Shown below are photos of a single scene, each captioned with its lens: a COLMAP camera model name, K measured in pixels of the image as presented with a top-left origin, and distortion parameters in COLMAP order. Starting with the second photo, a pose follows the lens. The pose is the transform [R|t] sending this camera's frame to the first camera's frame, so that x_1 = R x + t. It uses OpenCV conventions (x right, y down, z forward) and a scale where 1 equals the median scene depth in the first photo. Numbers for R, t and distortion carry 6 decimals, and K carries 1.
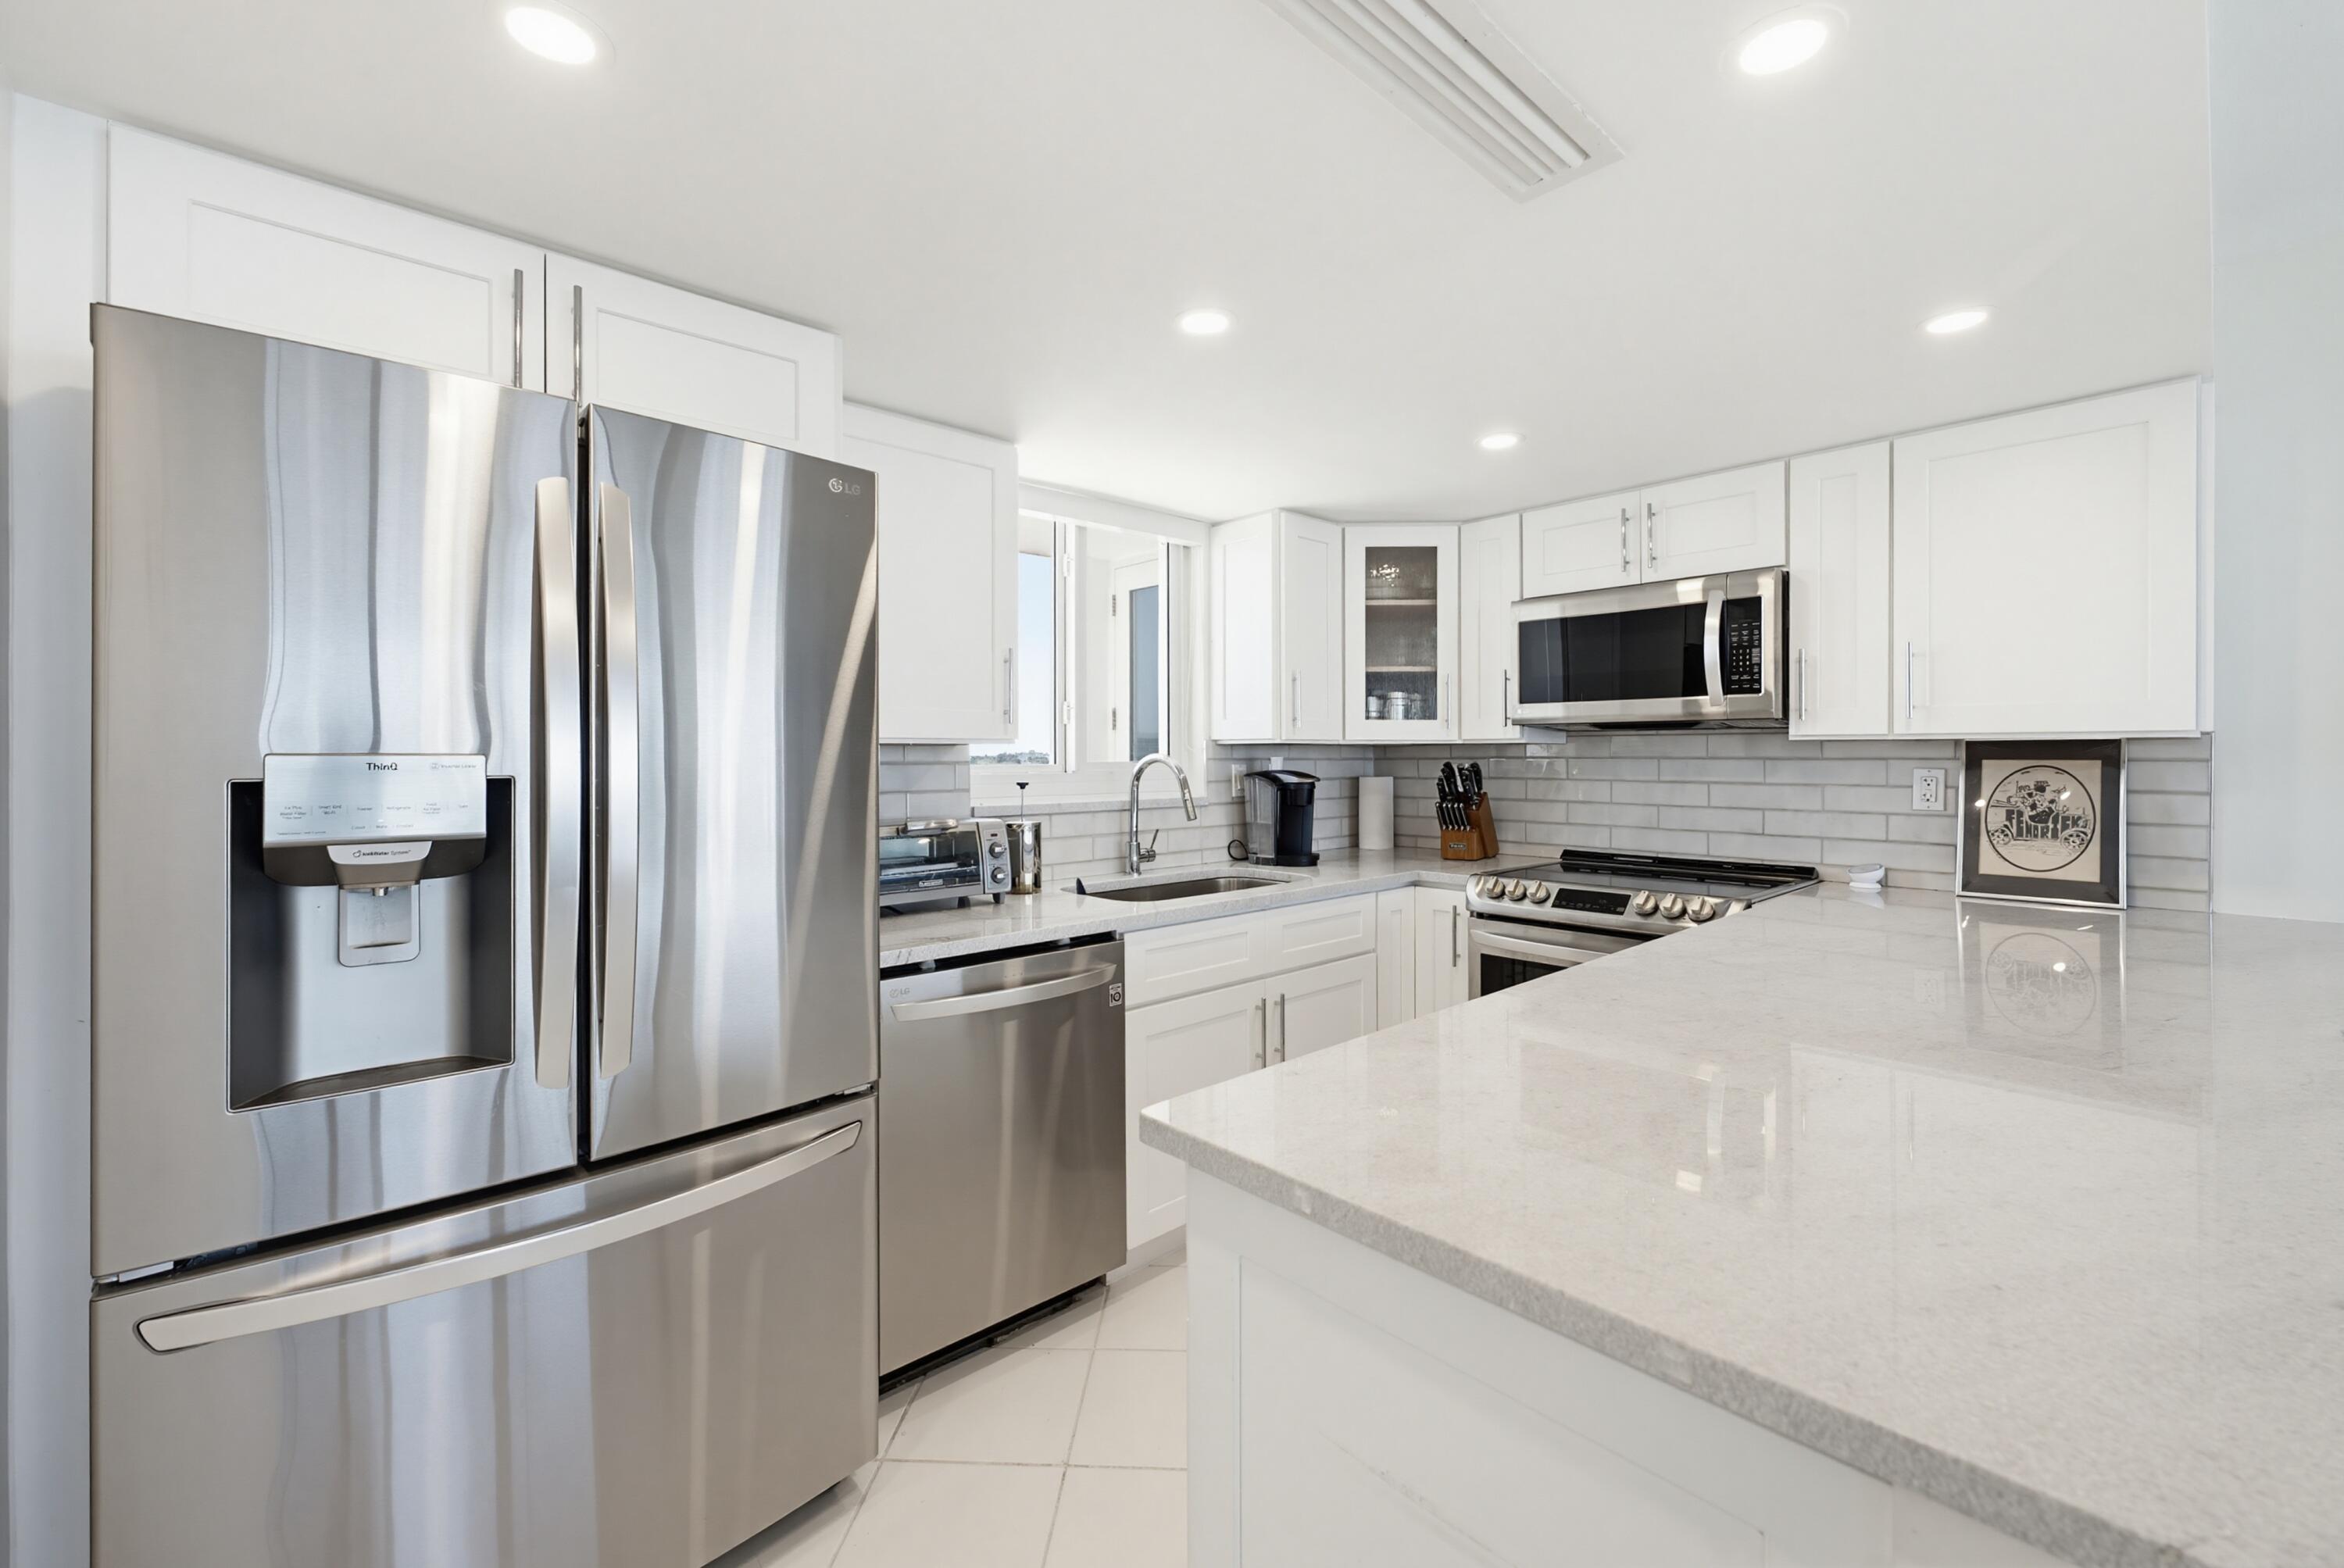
lens RADIAL K [[960.9, 0, 1194.2], [0, 960.9, 758.6], [0, 0, 1]] dist [0.000878, 0.000111]
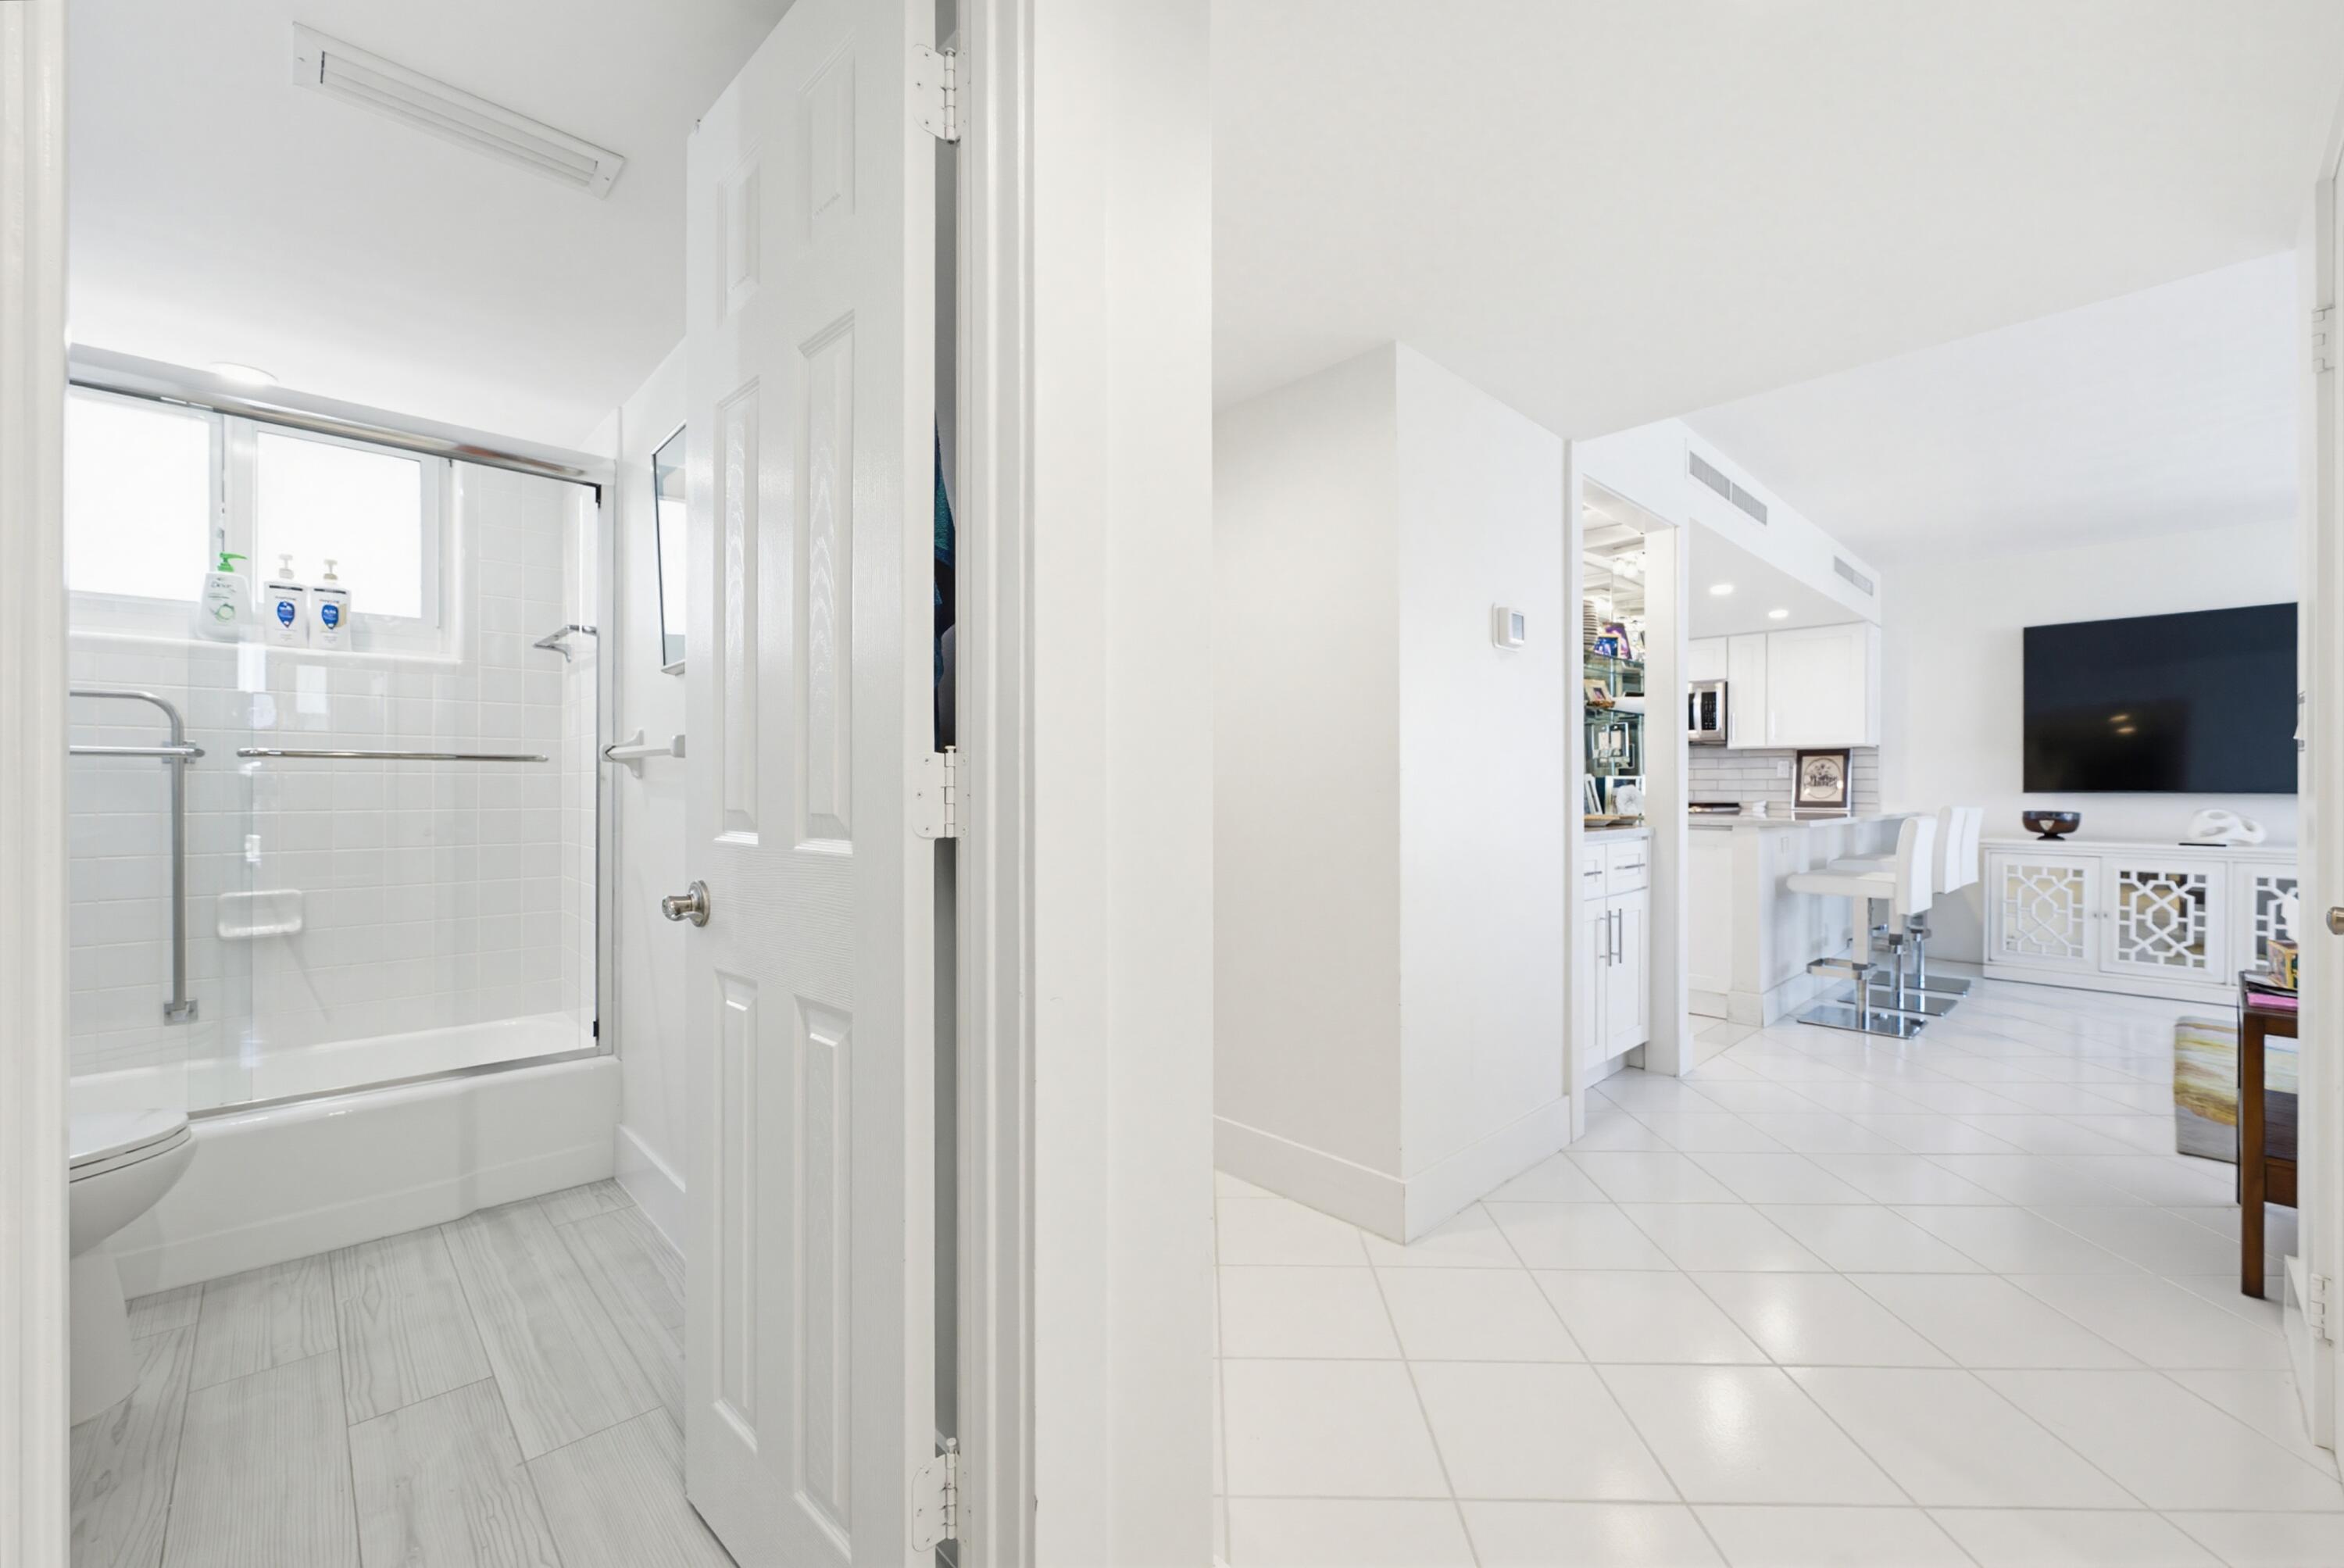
lens RADIAL K [[939.3, 0, 1178.4], [0, 939.3, 786.5], [0, 0, 1]] dist [-0.001442, -0.000158]
pose [[0.999871, 0.003545, 0.015668, -0.777582], [-0.003487, 0.999987, -0.003752, 0.085246], [-0.015681, 0.003697, 0.999870, -1.300381]]
